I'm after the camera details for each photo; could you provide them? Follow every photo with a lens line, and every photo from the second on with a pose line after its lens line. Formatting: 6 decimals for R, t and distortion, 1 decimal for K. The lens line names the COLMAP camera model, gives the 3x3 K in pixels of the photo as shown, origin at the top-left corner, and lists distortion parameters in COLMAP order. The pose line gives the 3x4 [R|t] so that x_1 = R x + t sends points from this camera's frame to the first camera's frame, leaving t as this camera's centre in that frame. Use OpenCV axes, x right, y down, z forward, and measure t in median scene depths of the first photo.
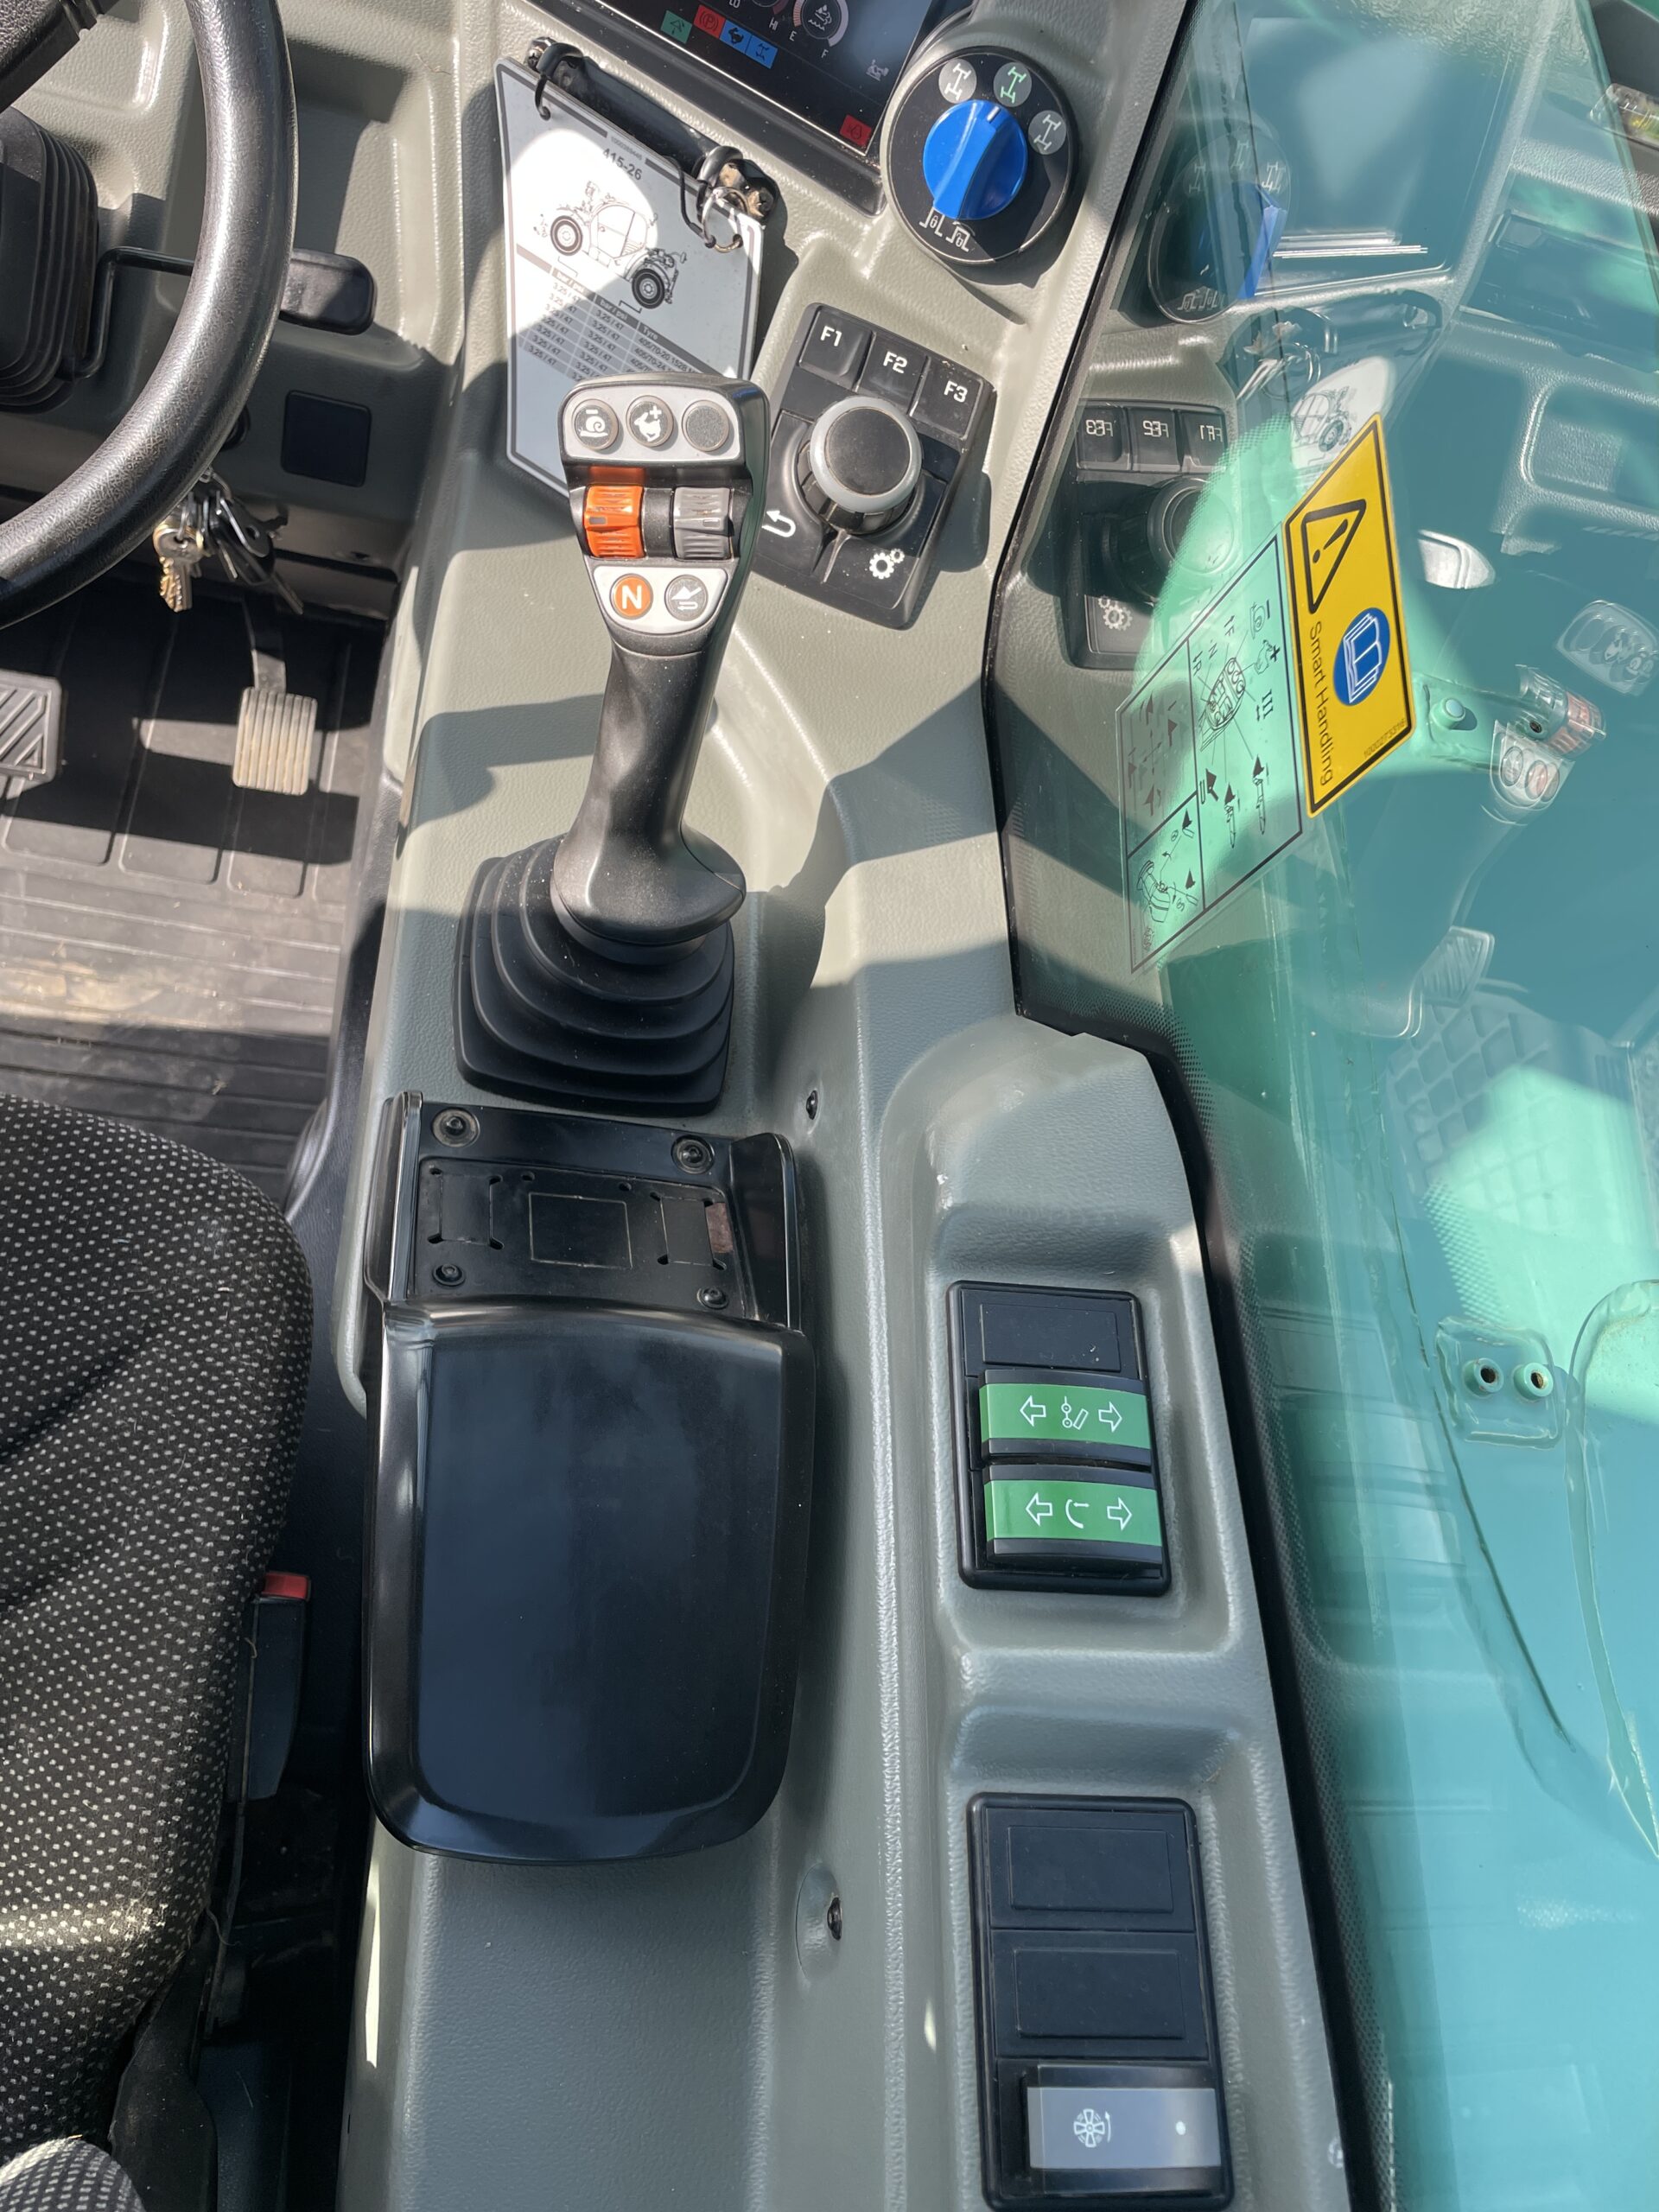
lens RADIAL K [[1685.5, 0, 824.6], [0, 1685.5, 1112.1], [0, 0, 1]] dist [0.041144, -0.065530]
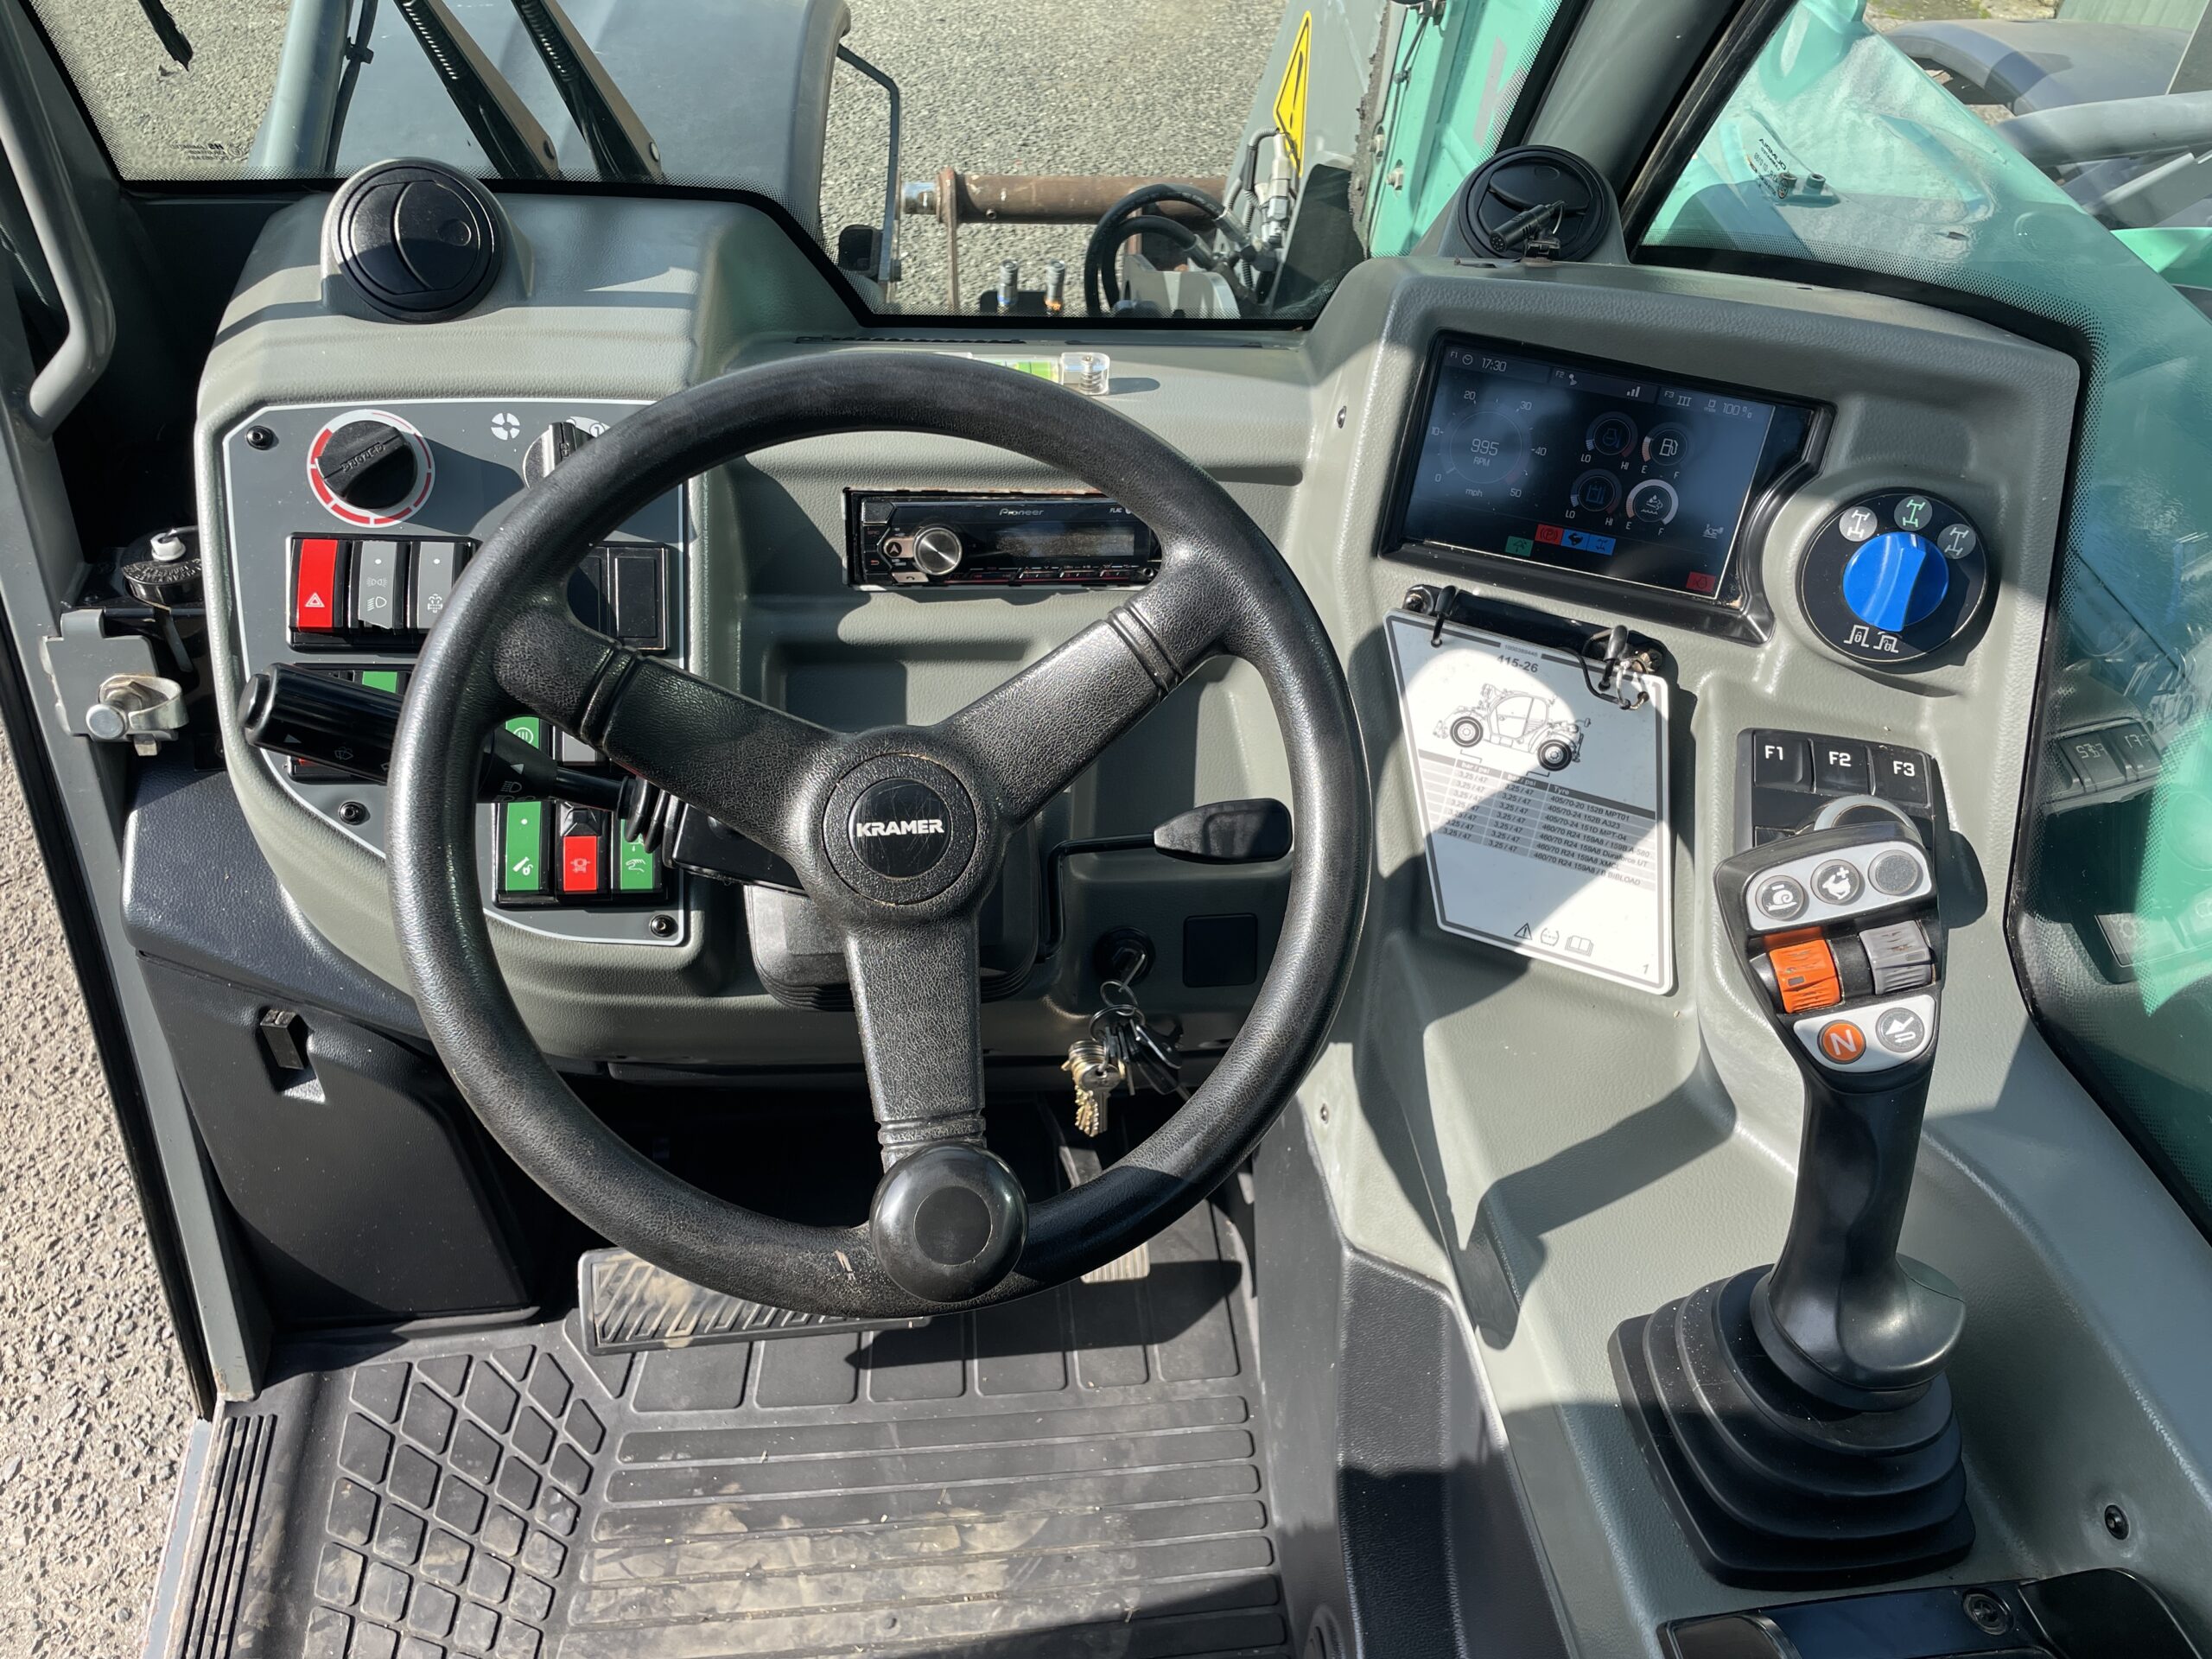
lens RADIAL K [[1685.5, 0, 1097.0], [0, 1685.5, 820.3], [0, 0, 1]] dist [0.041144, -0.065530]
pose [[0.965208, -0.252434, -0.068200, -0.336701], [0.209670, 0.903006, -0.374990, -0.105927], [0.156246, 0.347644, 0.924517, -0.037008]]
